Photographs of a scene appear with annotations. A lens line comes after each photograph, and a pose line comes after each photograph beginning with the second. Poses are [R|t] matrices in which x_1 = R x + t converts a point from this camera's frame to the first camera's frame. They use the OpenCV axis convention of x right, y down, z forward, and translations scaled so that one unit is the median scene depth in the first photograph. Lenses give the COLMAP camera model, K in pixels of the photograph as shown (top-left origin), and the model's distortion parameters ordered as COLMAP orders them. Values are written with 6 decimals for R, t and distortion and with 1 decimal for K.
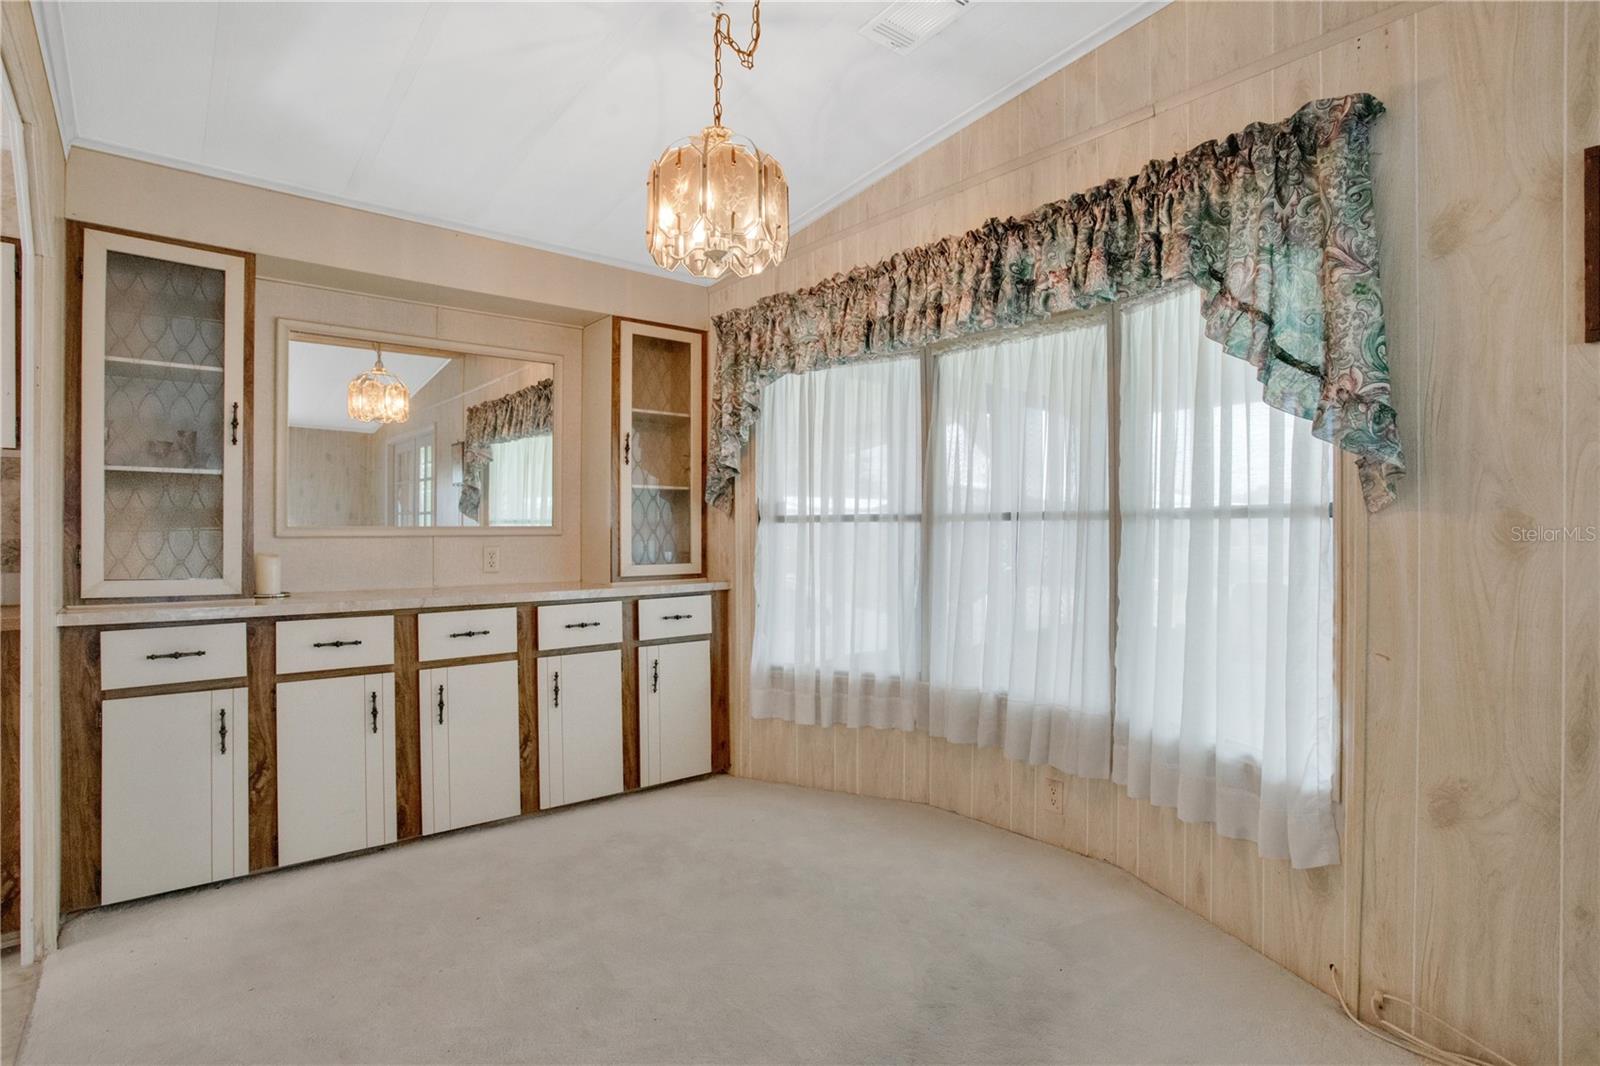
lens RADIAL K [[785.2, 0, 800.0], [0, 785.2, 533.0], [0, 0, 1]] dist [-0.074609, 0.032923]
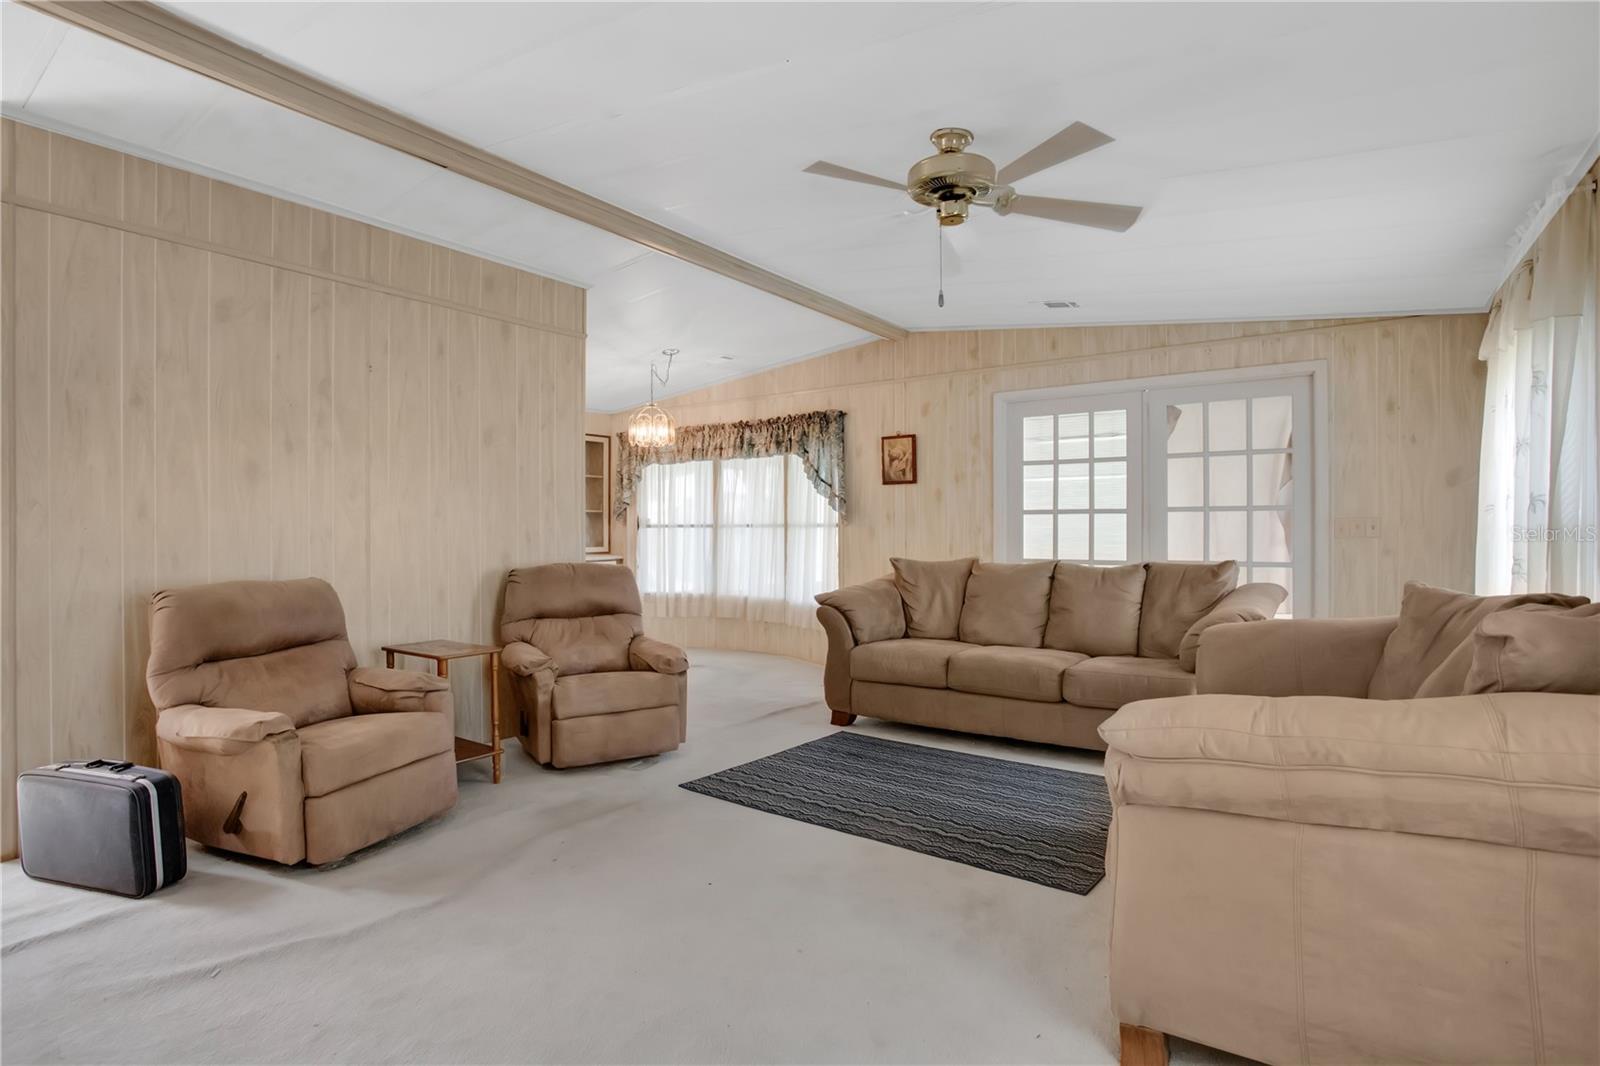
lens RADIAL K [[800.4, 0, 800.0], [0, 800.4, 533.0], [0, 0, 1]] dist [-0.031597, 0.000786]
pose [[0.959118, -0.001758, 0.283001, -0.370063], [0.001928, 0.999998, -0.000324, 0.004327], [-0.283000, 0.000856, 0.959120, -1.860653]]
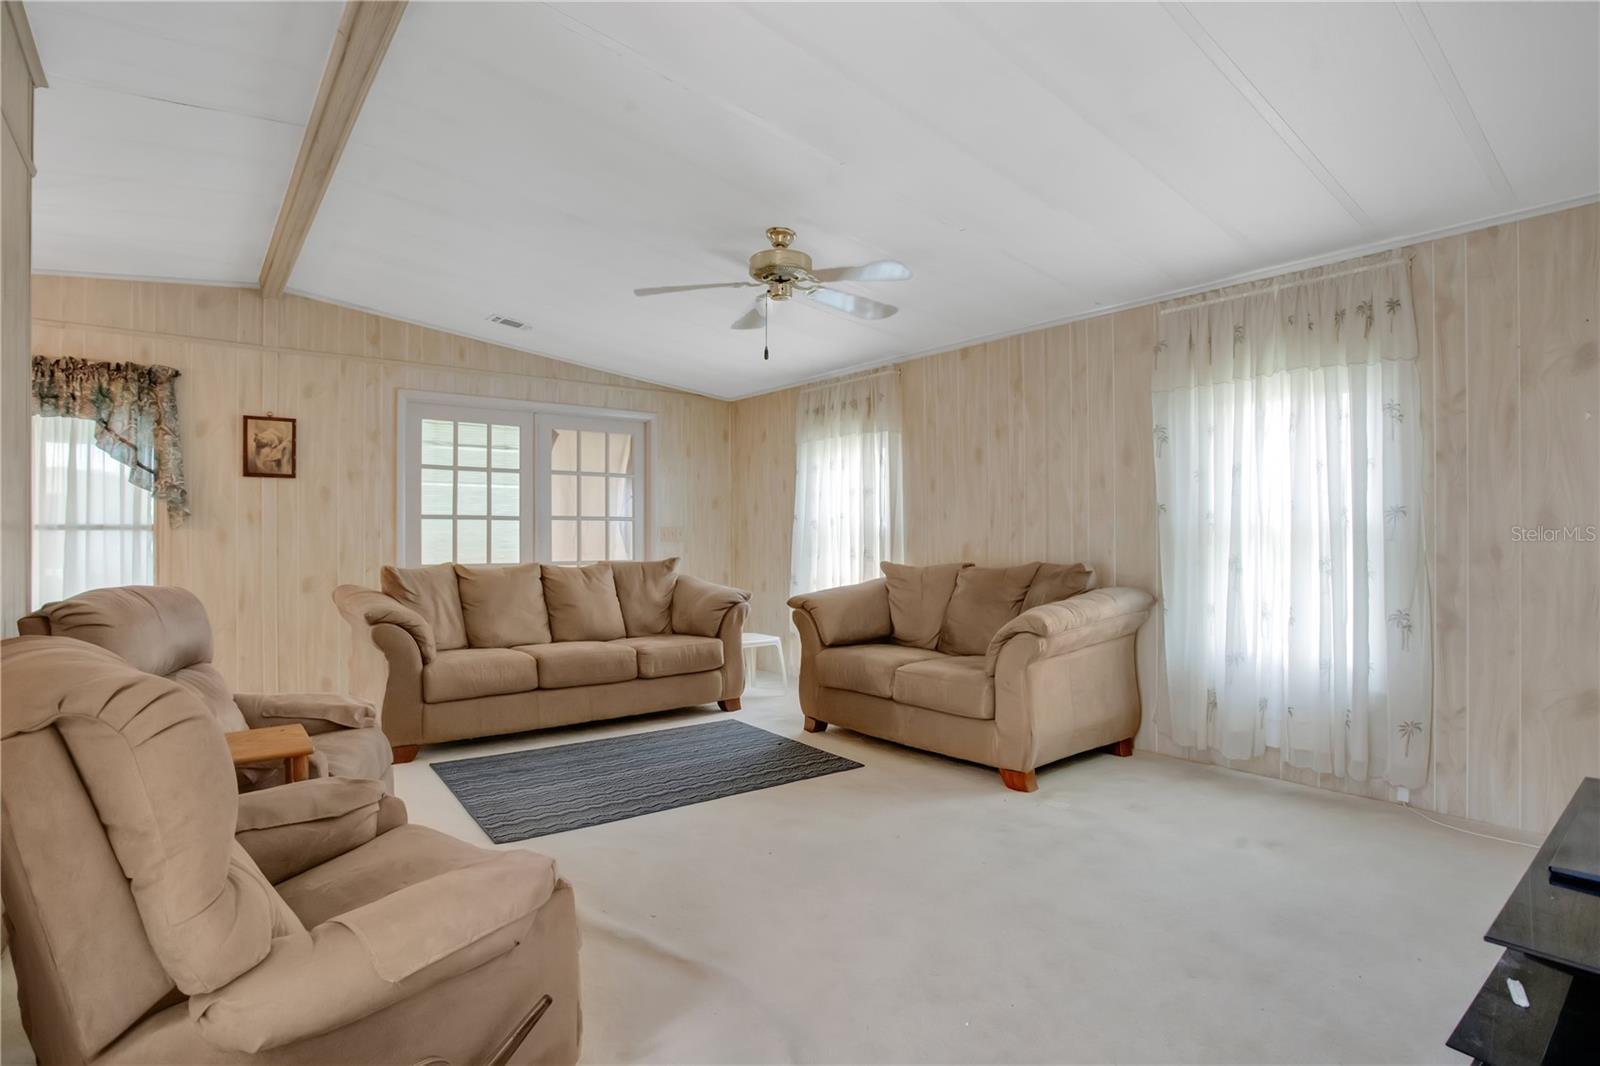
lens RADIAL K [[800.4, 0, 800.0], [0, 800.4, 533.0], [0, 0, 1]] dist [-0.031597, 0.000786]
pose [[0.022185, 0.006621, 0.999732, -1.366061], [0.004036, 0.999969, -0.006712, 0.010156], [-0.999746, 0.004184, 0.022157, -0.871715]]
